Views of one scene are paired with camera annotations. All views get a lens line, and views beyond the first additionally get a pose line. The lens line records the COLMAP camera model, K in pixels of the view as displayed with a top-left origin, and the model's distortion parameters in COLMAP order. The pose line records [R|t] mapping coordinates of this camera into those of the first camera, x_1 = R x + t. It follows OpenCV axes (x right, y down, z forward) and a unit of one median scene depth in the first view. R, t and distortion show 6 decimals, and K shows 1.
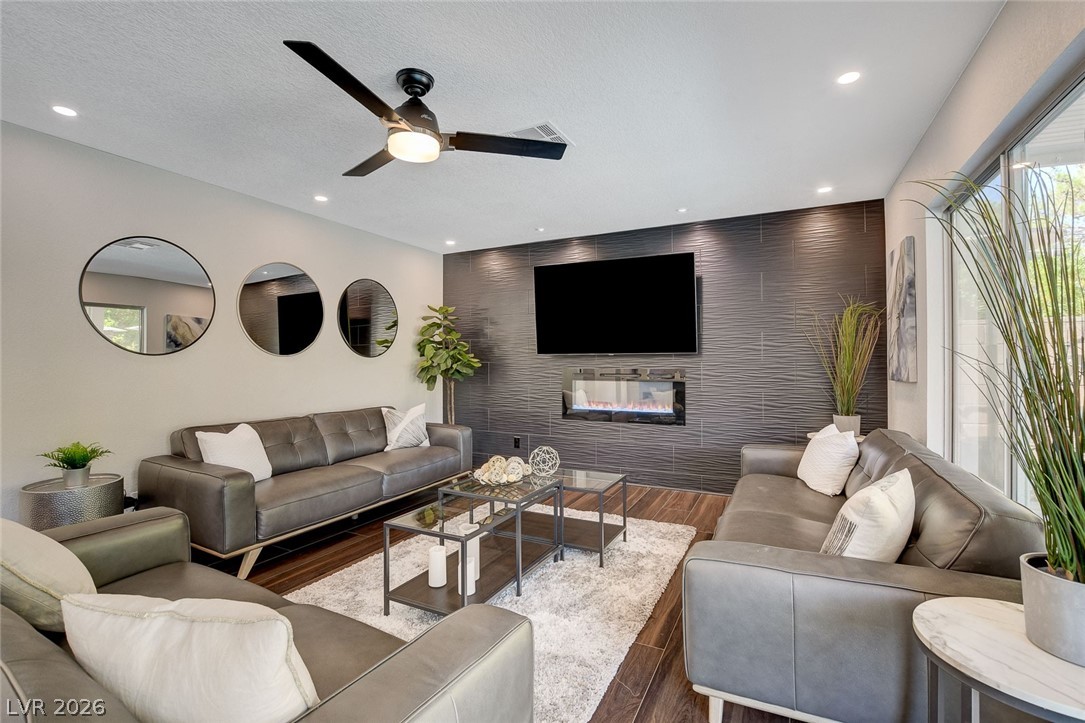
lens RADIAL K [[478.3, 0, 541.3], [0, 478.3, 359.3], [0, 0, 1]] dist [-0.026845, 0.001891]
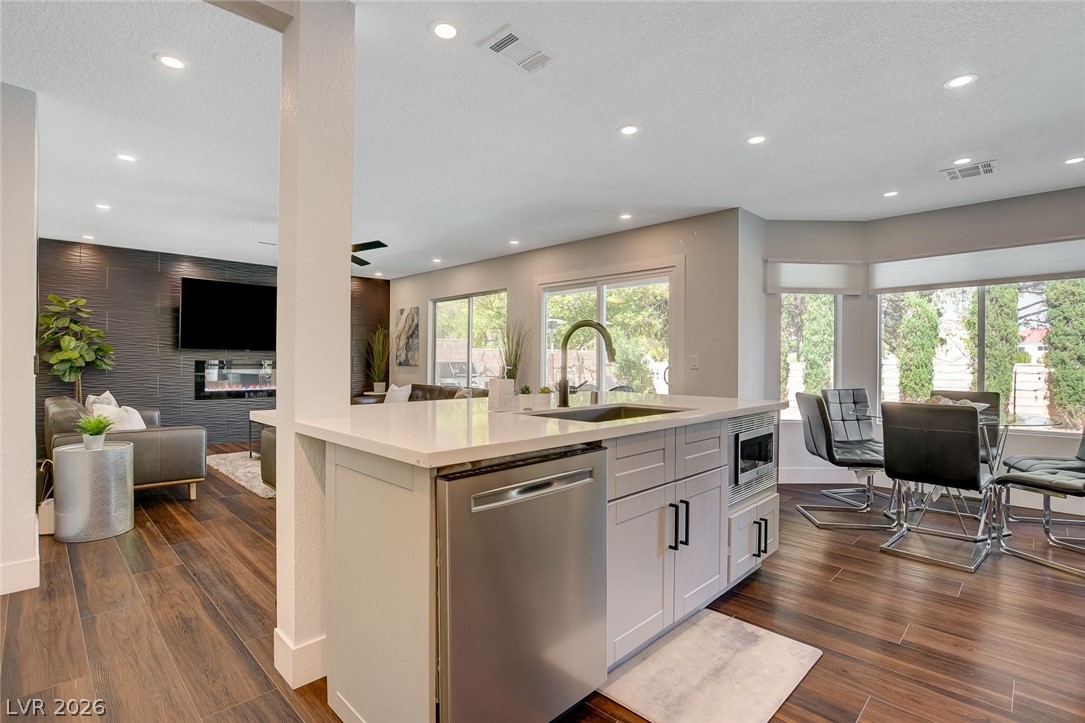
lens RADIAL K [[513.8, 0, 537.5], [0, 513.8, 366.5], [0, 0, 1]] dist [-0.017879, -0.001270]
pose [[0.307593, -0.008037, 0.951484, -1.117954], [-0.009706, 0.999886, 0.011584, 0.013712], [-0.951469, -0.012799, 0.307480, -0.321306]]
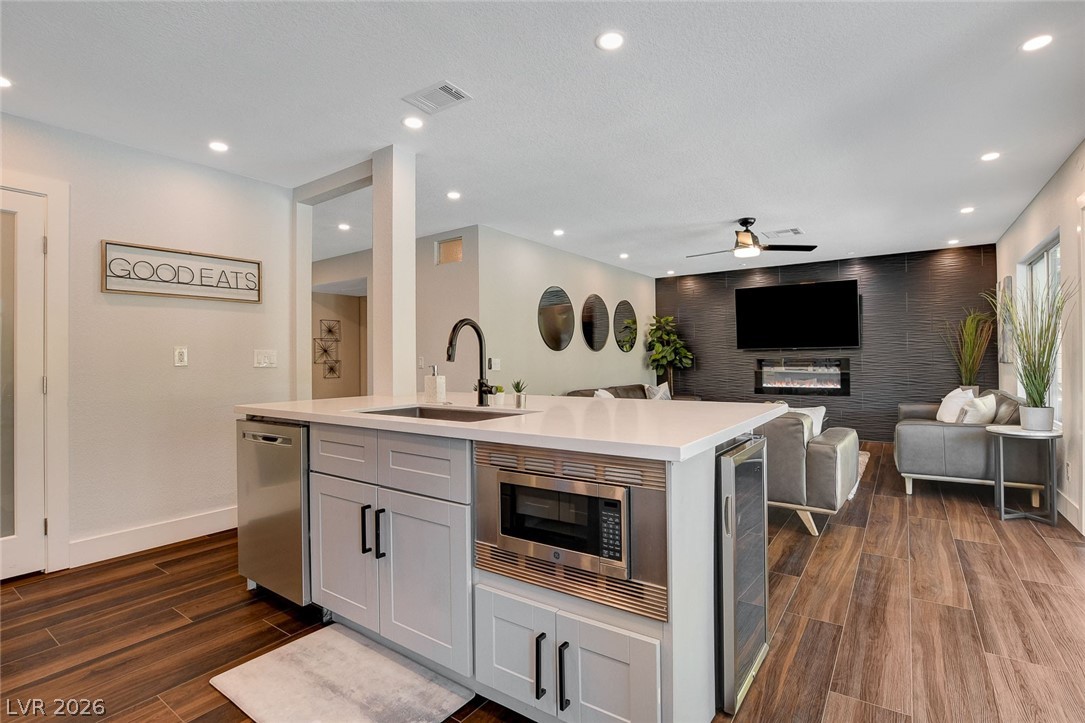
lens RADIAL K [[513.8, 0, 540.9], [0, 513.8, 358.2], [0, 0, 1]] dist [-0.017879, -0.001270]
pose [[0.989949, -0.008126, -0.141188, -0.434147], [0.008373, 0.999964, 0.001161, 0.011788], [0.141174, -0.002331, 0.989982, -0.717900]]
